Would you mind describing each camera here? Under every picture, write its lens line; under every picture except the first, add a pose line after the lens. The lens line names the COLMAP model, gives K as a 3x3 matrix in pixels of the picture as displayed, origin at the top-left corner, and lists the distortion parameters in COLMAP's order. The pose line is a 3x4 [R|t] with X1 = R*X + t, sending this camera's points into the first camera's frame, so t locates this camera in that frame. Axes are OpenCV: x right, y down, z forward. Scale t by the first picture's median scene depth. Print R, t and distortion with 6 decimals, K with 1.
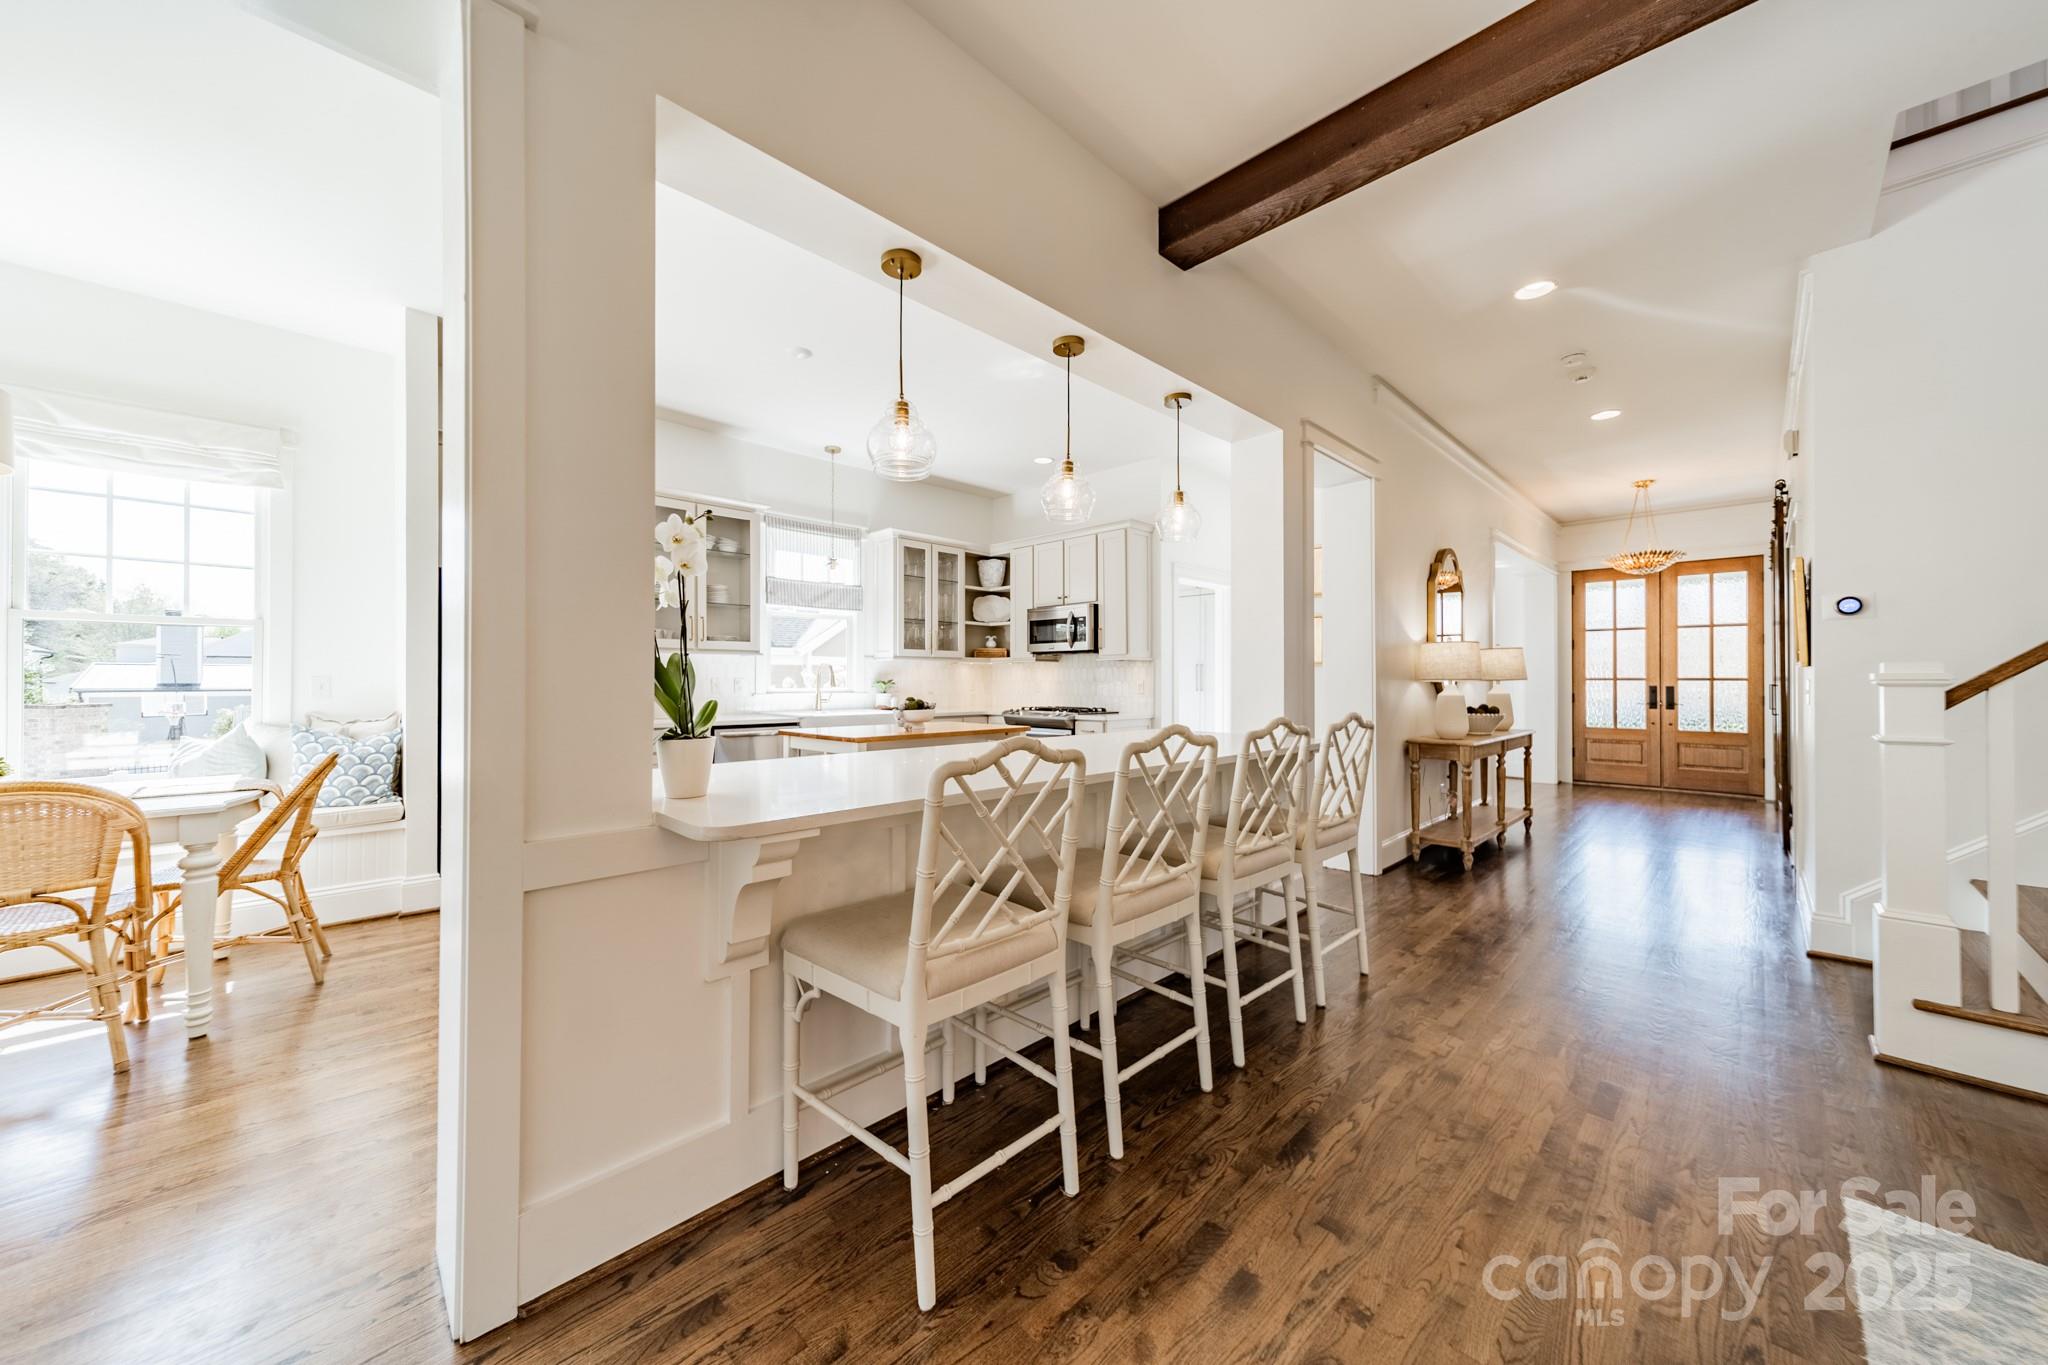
lens RADIAL K [[721.5, 0, 1029.6], [0, 721.5, 679.2], [0, 0, 1]] dist [0.006743, 0.000063]
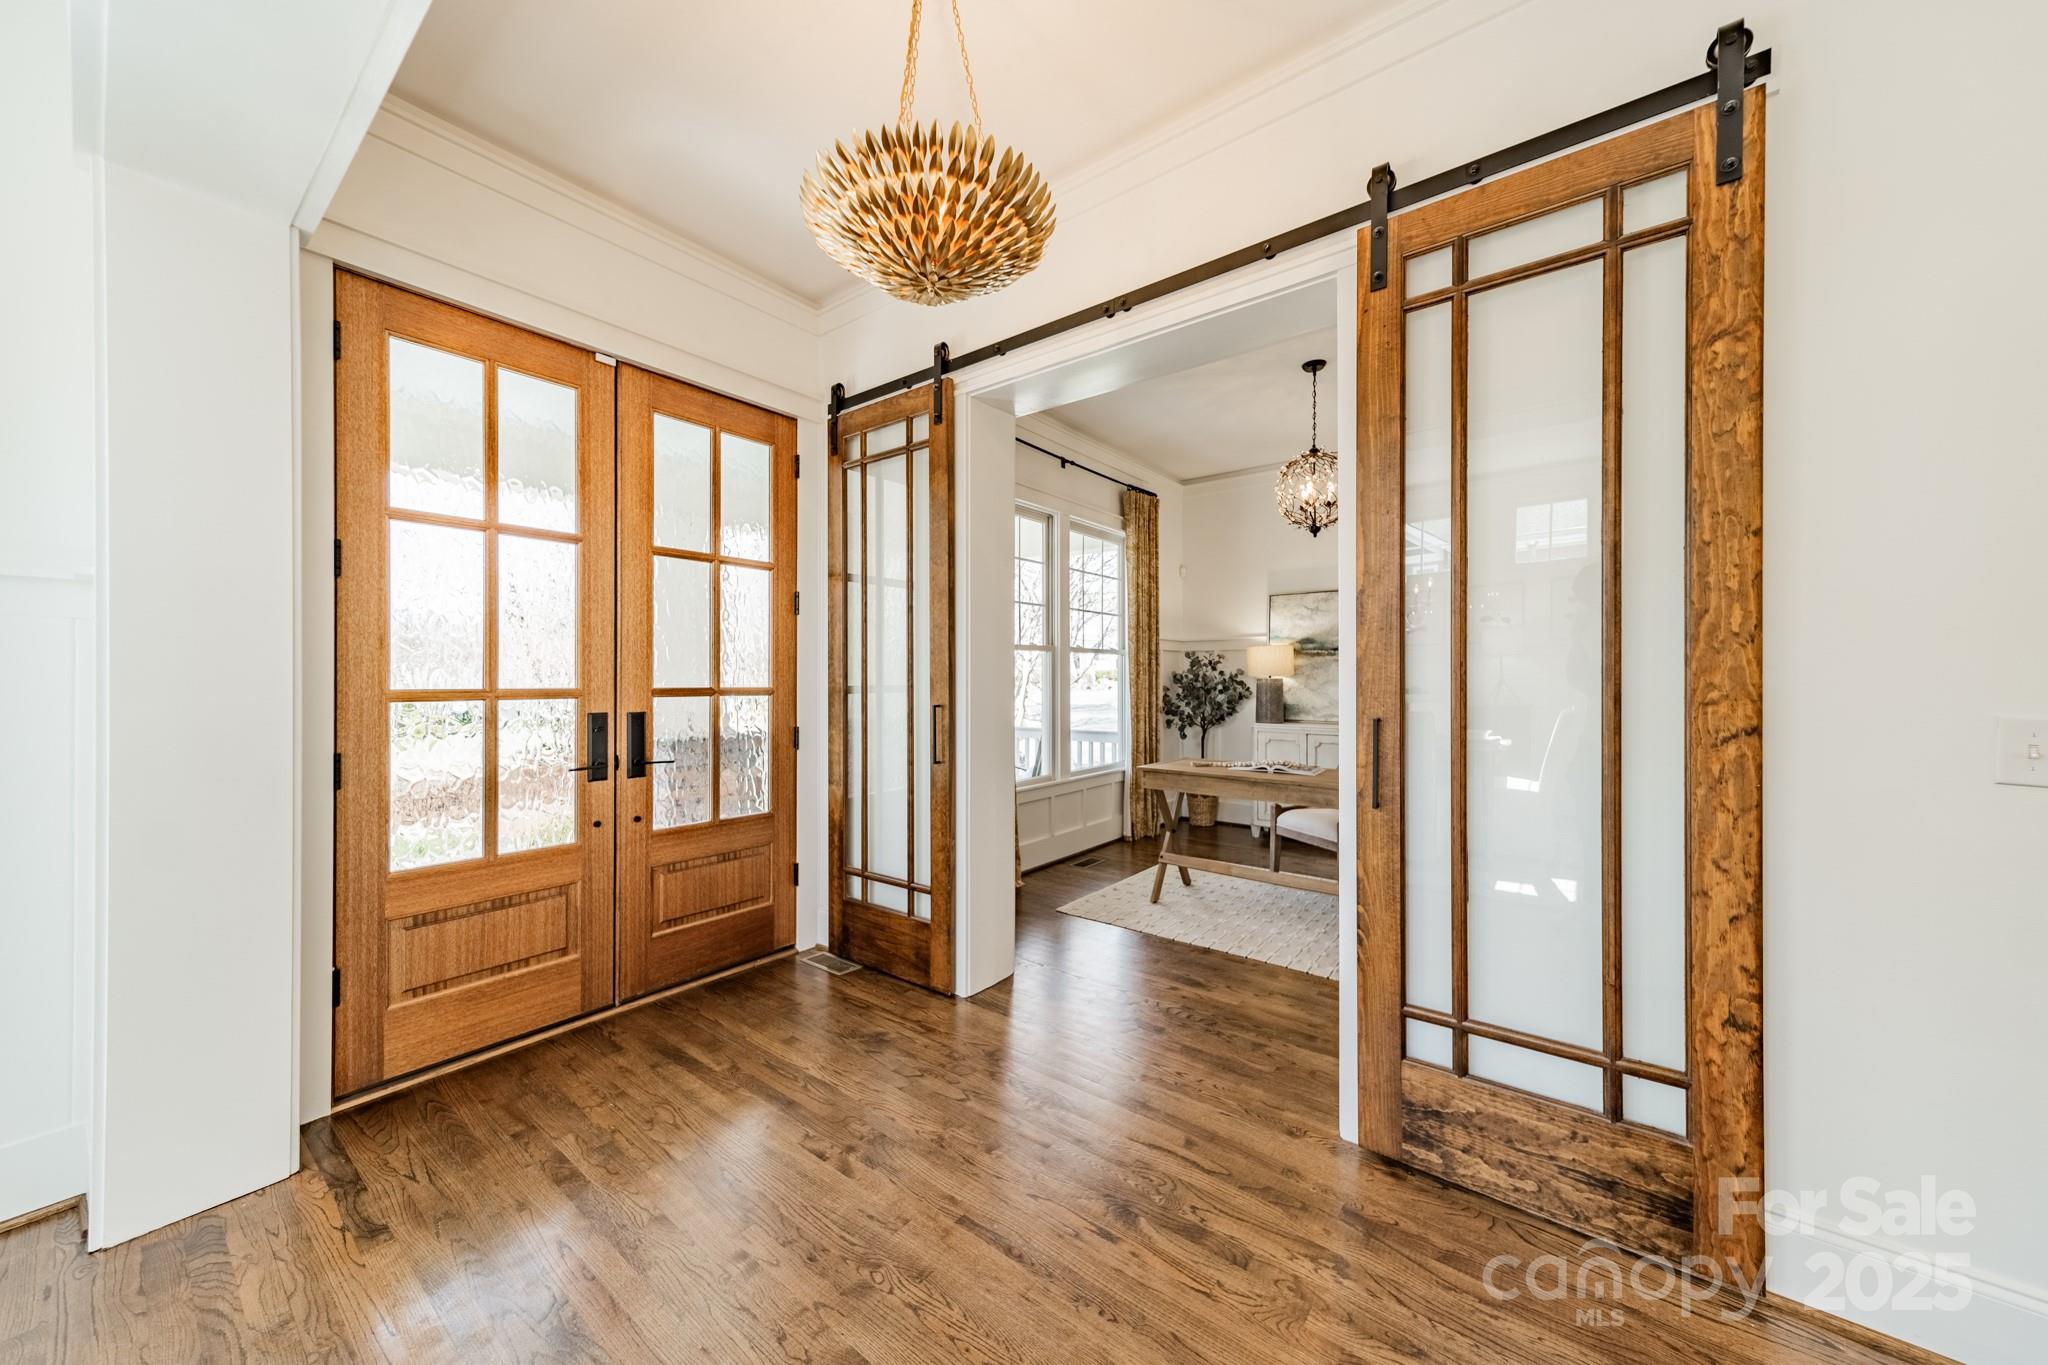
lens RADIAL K [[721.5, 0, 1033.2], [0, 721.5, 677.9], [0, 0, 1]] dist [0.006743, 0.000063]
pose [[-0.135512, 0.000991, 0.990775, 0.659797], [-0.004839, 0.999987, -0.001662, -0.009917], [-0.990764, -0.005020, -0.135505, 1.116407]]
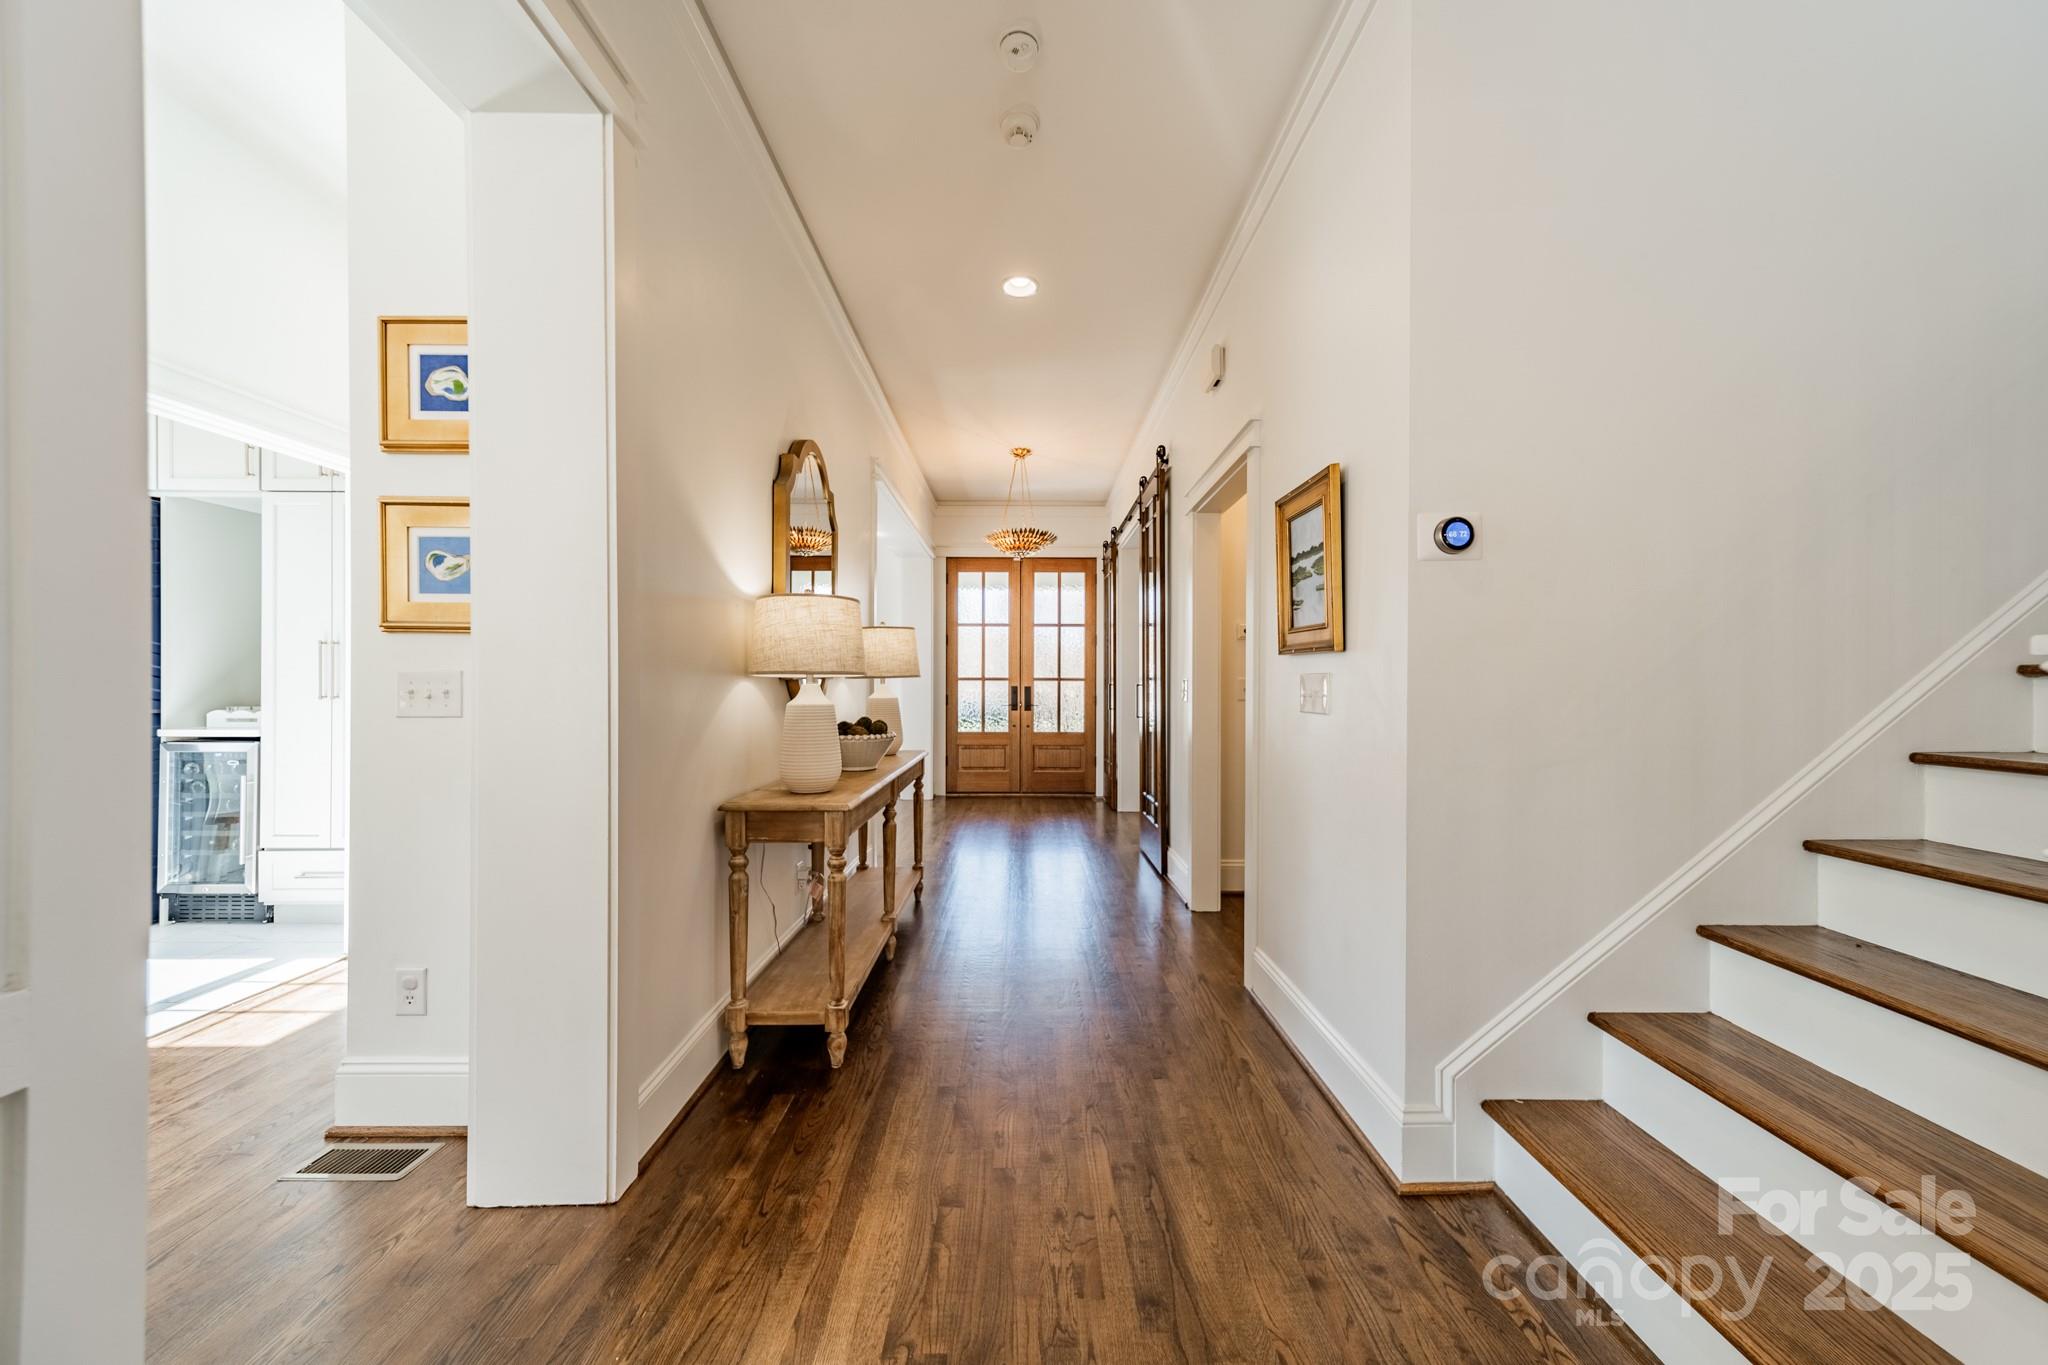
lens RADIAL K [[721.5, 0, 1027.4], [0, 721.5, 684.6], [0, 0, 1]] dist [0.006743, 0.000063]
pose [[0.701748, 0.000514, 0.712425, 0.264237], [-0.004041, 0.999987, 0.003260, 0.005099], [-0.712413, -0.005167, 0.701741, 0.431011]]
